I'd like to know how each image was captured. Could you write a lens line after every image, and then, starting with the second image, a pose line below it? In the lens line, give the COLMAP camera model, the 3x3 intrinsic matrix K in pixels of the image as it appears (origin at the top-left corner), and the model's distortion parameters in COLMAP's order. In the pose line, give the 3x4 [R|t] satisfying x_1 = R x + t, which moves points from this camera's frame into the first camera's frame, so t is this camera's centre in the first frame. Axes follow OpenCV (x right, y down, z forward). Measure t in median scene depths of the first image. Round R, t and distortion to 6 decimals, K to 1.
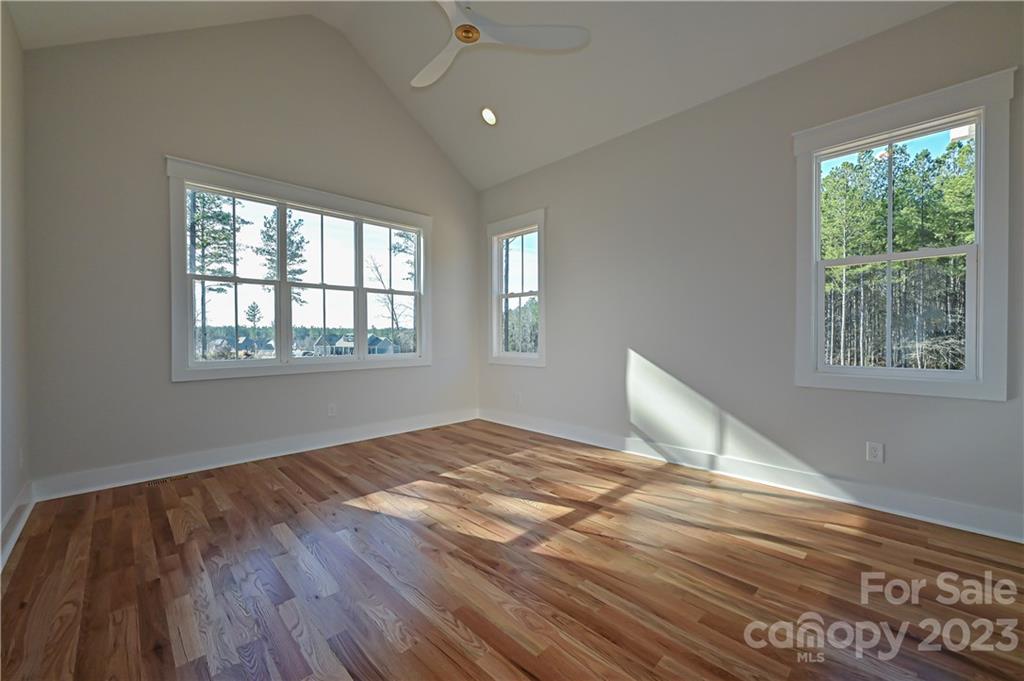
lens RADIAL K [[412.6, 0, 510.7], [0, 412.6, 338.7], [0, 0, 1]] dist [0.001649, 0.001160]
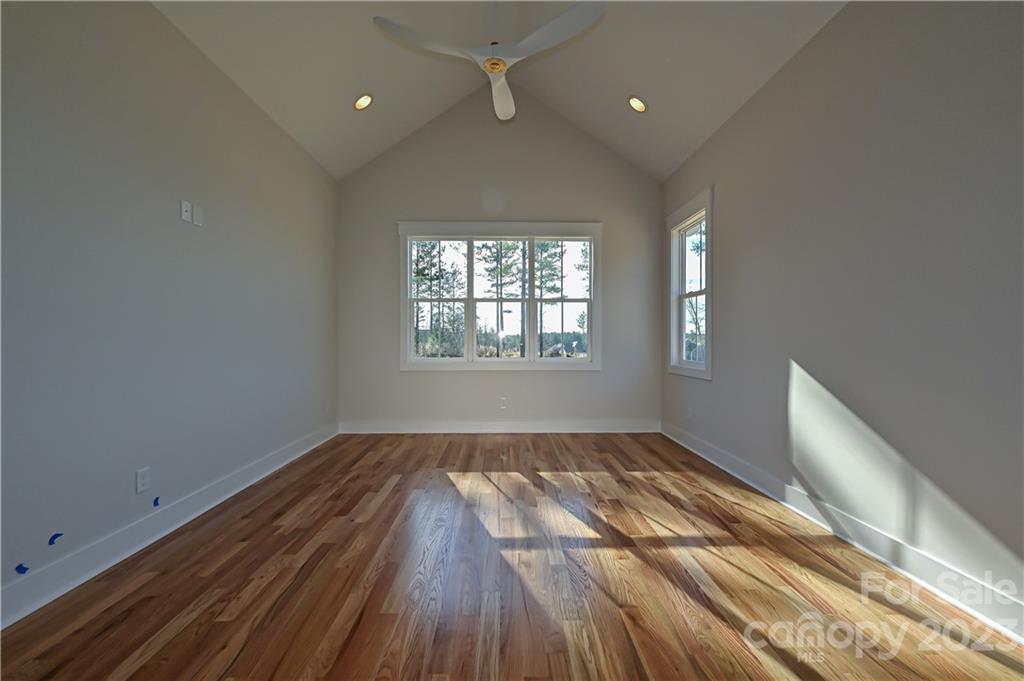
lens RADIAL K [[412.6, 0, 499.6], [0, 412.6, 337.1], [0, 0, 1]] dist [0.001649, 0.001160]
pose [[0.721001, -0.002669, -0.692929, 0.486180], [-0.008139, 0.999891, -0.012320, -0.002507], [0.692886, 0.014523, 0.720901, 0.163460]]
